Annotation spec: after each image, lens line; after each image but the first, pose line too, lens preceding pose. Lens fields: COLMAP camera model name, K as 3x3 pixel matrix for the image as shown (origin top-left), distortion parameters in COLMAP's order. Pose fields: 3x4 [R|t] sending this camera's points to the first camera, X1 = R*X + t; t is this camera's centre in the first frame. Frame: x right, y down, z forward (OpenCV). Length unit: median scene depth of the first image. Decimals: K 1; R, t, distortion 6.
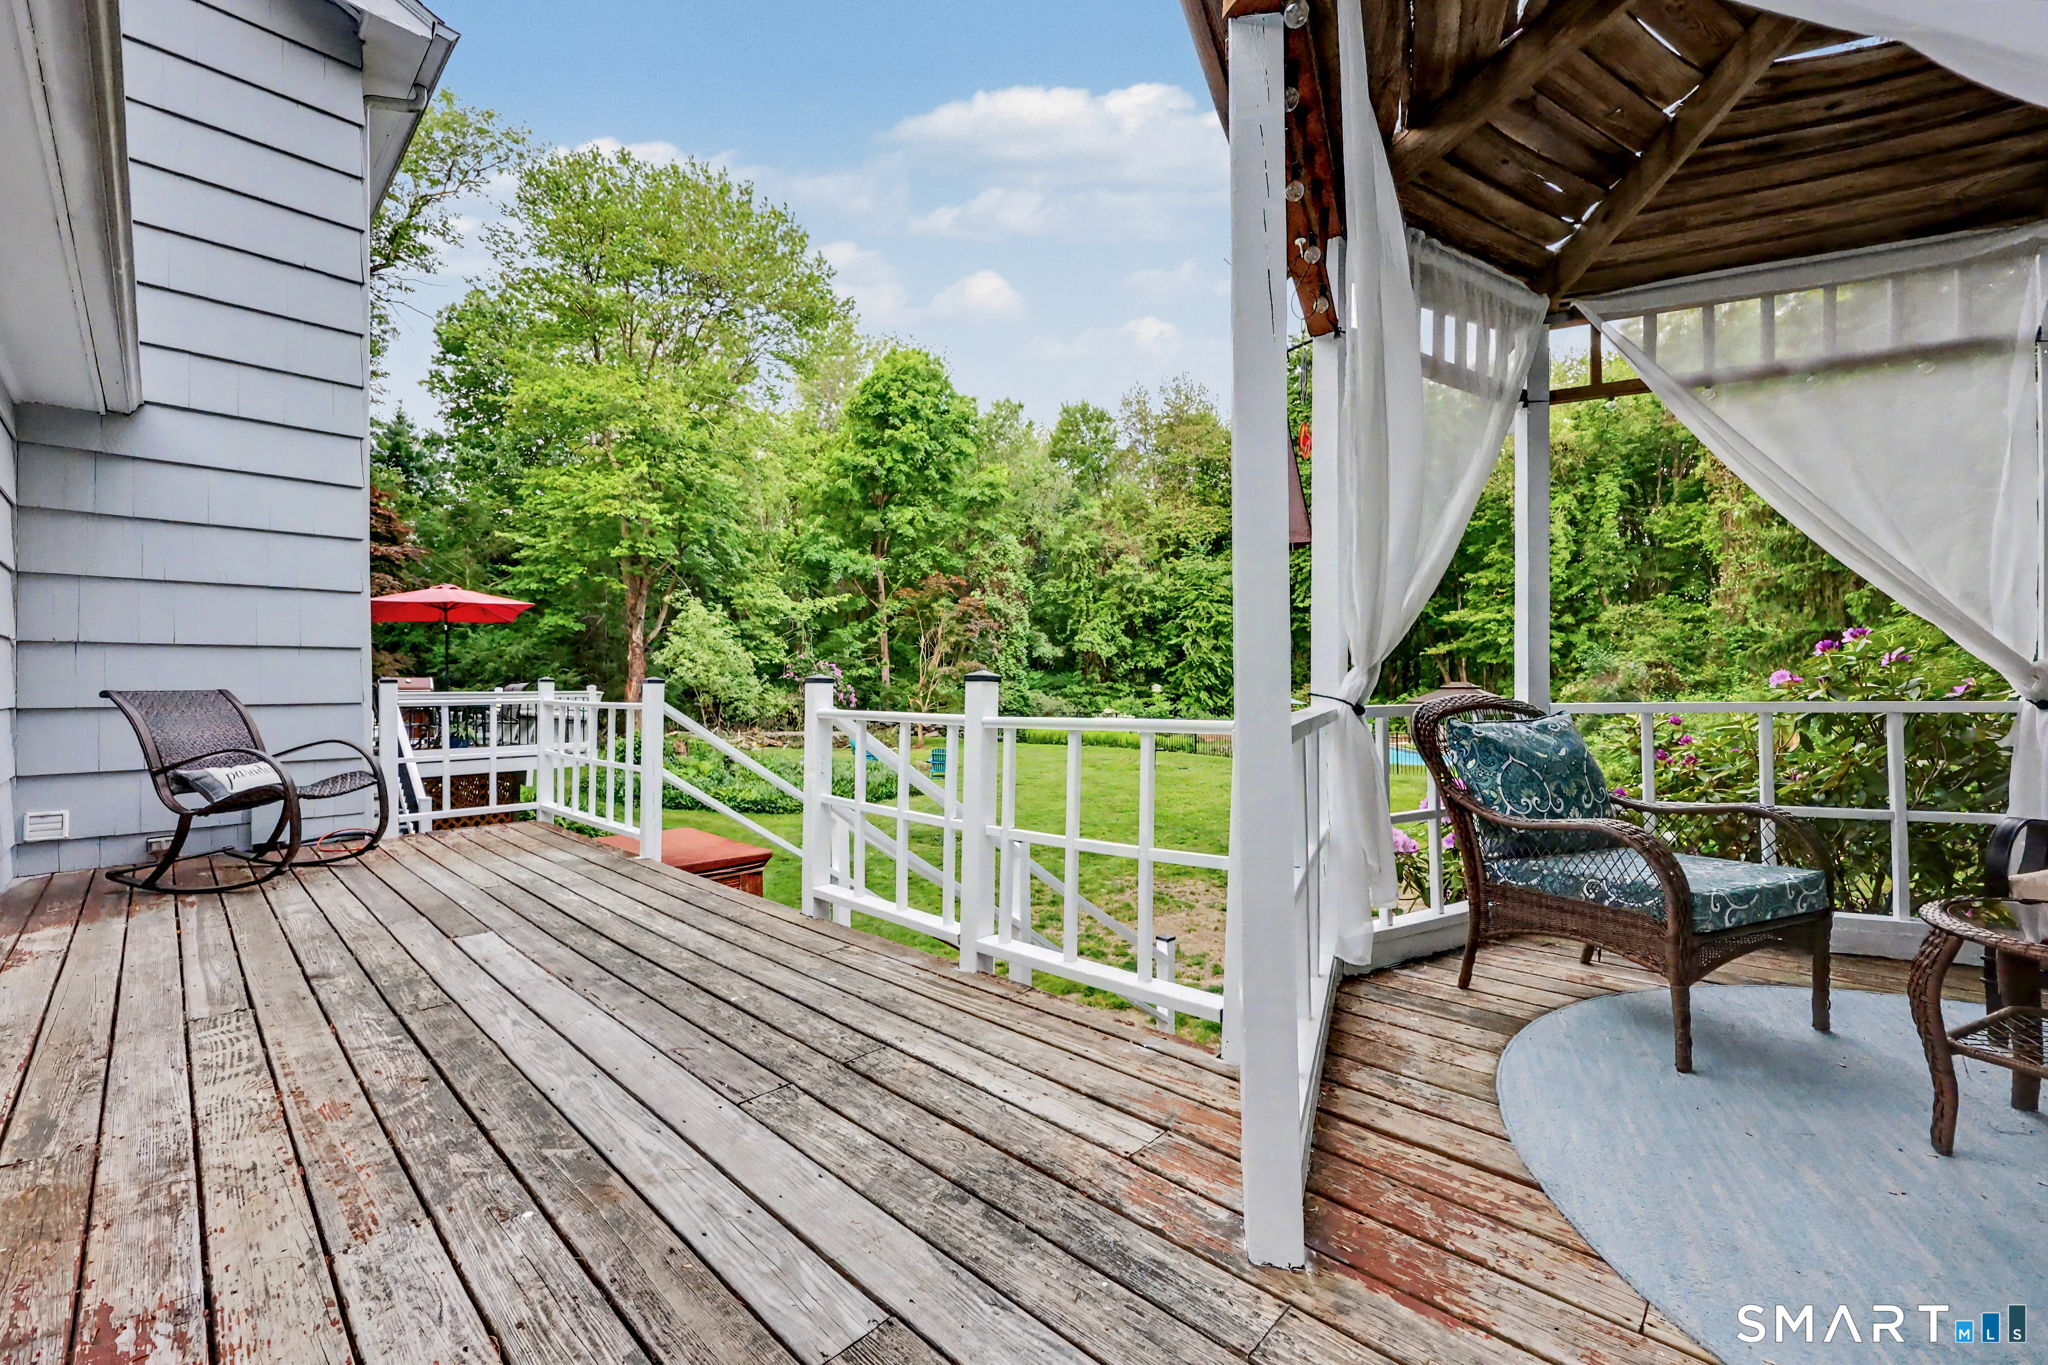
lens RADIAL K [[849.2, 0, 1025.6], [0, 849.2, 673.5], [0, 0, 1]] dist [-0.003173, 0.001206]
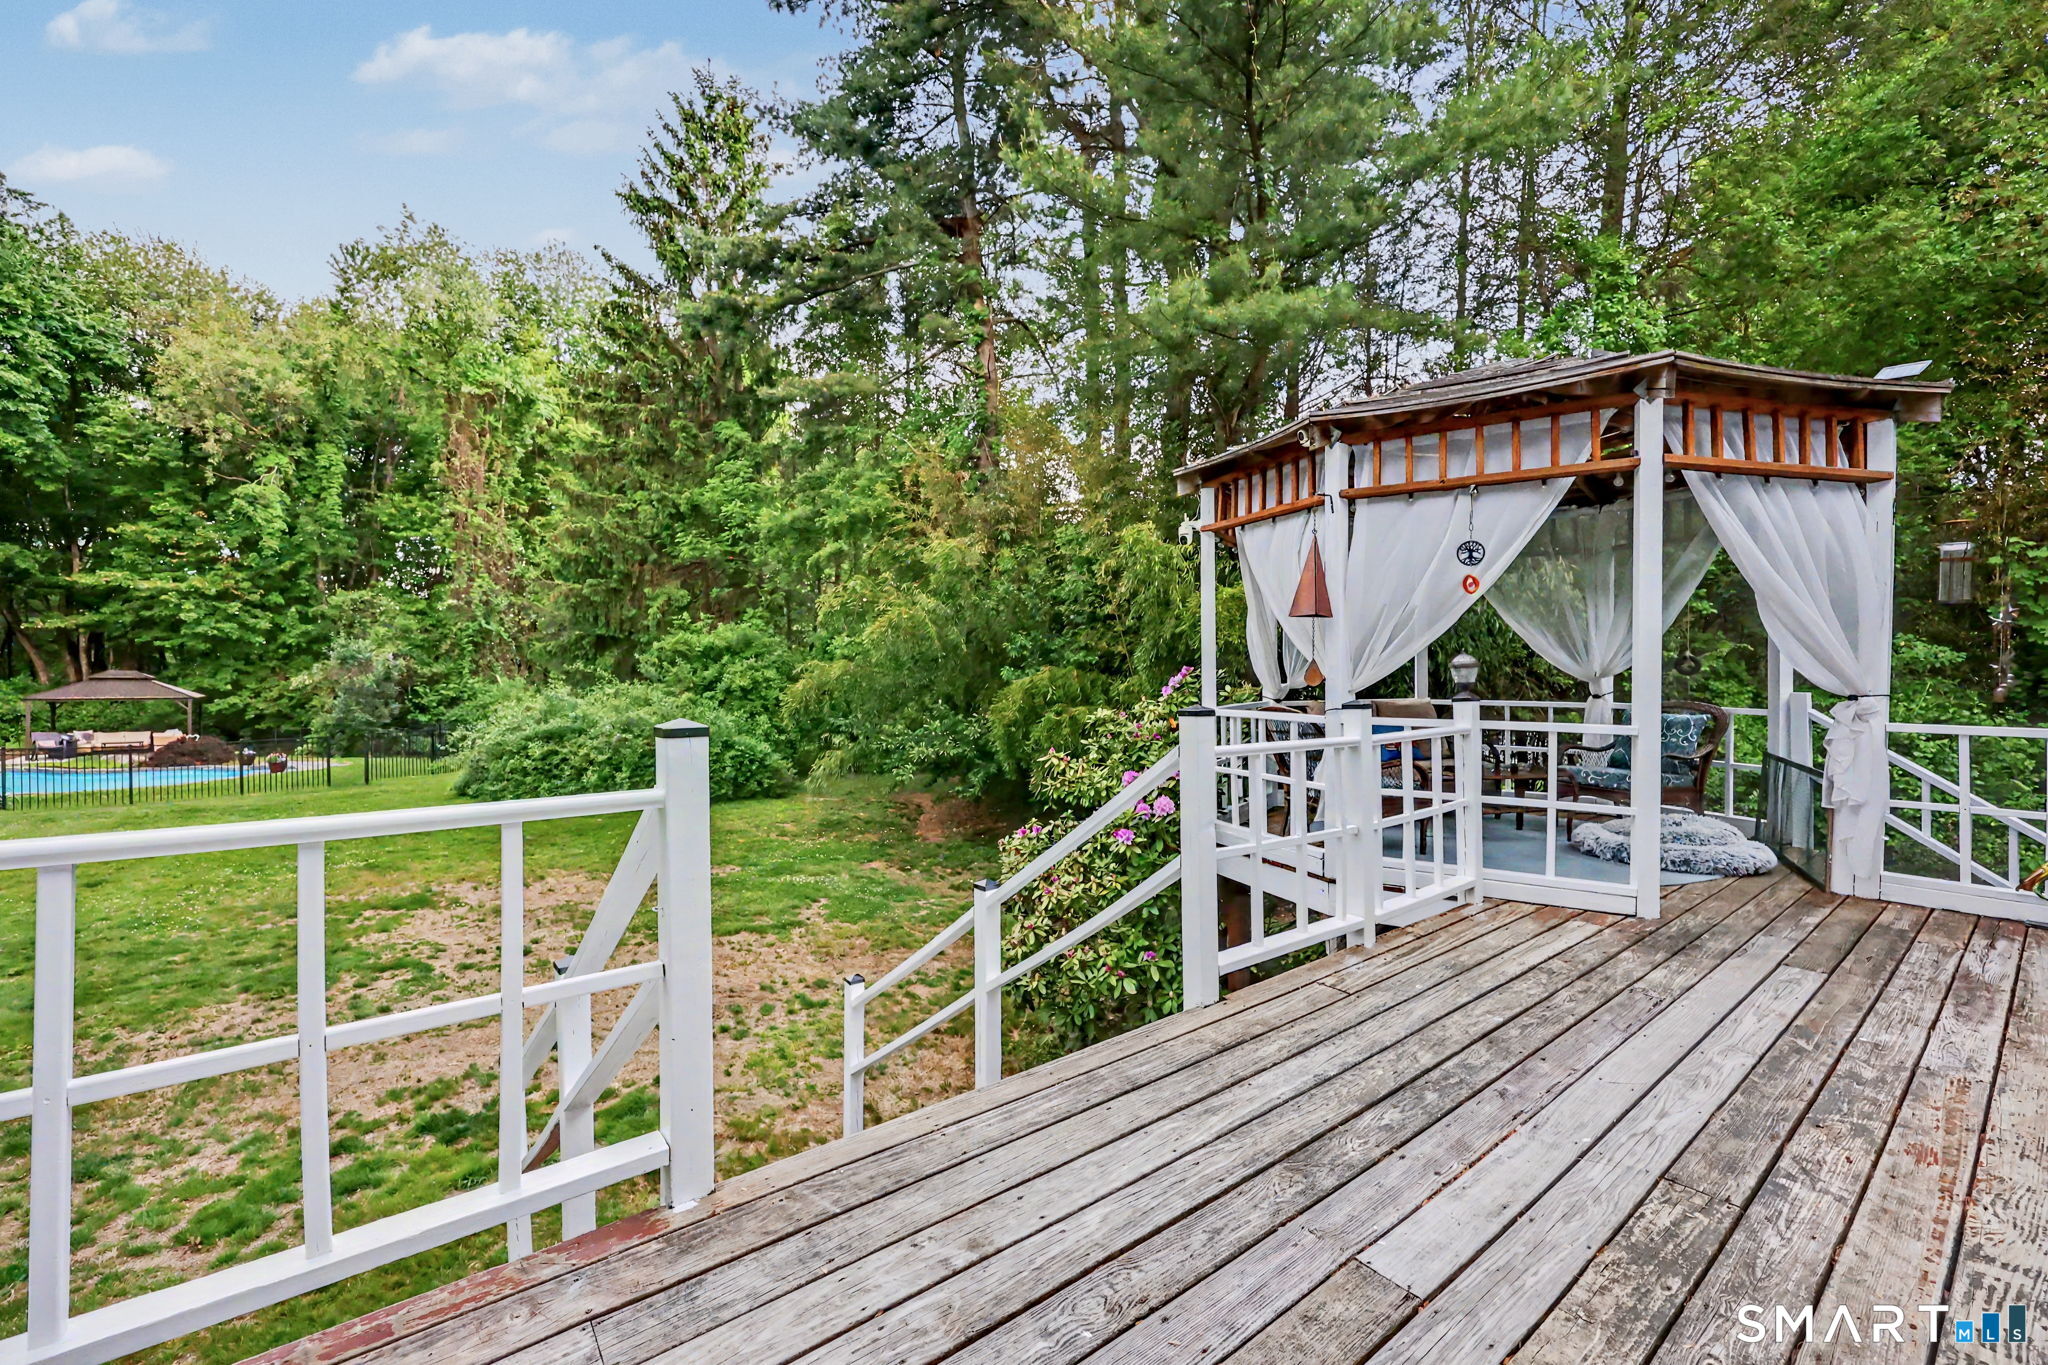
lens RADIAL K [[849.2, 0, 1032.4], [0, 849.2, 676.7], [0, 0, 1]] dist [-0.003173, 0.001206]
pose [[0.117731, -0.001550, 0.993044, -1.391827], [-0.019847, 0.999795, 0.003913, -0.034834], [-0.992847, -0.020169, 0.117676, 1.391726]]
